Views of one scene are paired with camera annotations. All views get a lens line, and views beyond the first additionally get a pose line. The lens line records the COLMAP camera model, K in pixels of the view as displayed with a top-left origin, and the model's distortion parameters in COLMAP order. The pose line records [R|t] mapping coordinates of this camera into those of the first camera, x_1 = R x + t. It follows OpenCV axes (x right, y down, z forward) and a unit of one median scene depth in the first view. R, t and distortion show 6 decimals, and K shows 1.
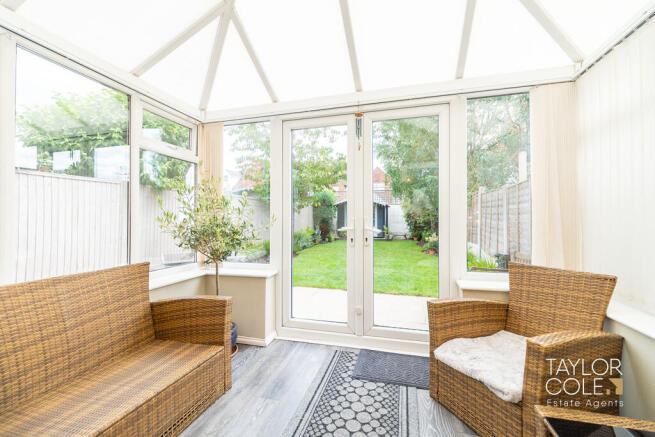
lens RADIAL K [[281.5, 0, 327.5], [0, 281.5, 218.5], [0, 0, 1]] dist [0.002775, -0.000047]
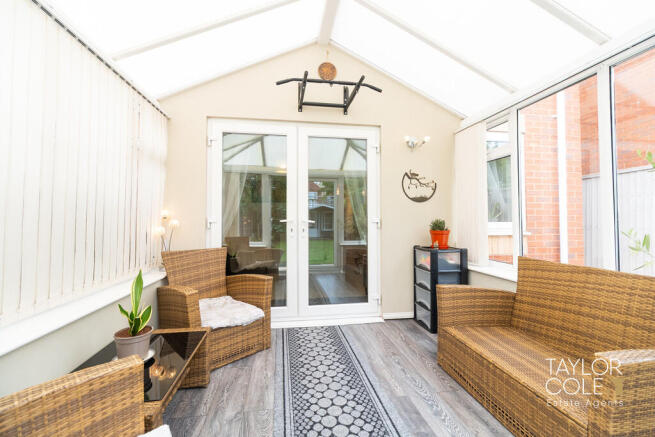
lens RADIAL K [[282.6, 0, 327.5], [0, 282.6, 218.5], [0, 0, 1]] dist [-0.060415, 0.000156]
pose [[-0.908249, 0.005036, -0.418399, 0.531247], [0.005216, 0.999986, 0.000713, 0.011141], [0.418397, -0.001535, -0.908263, 1.886523]]
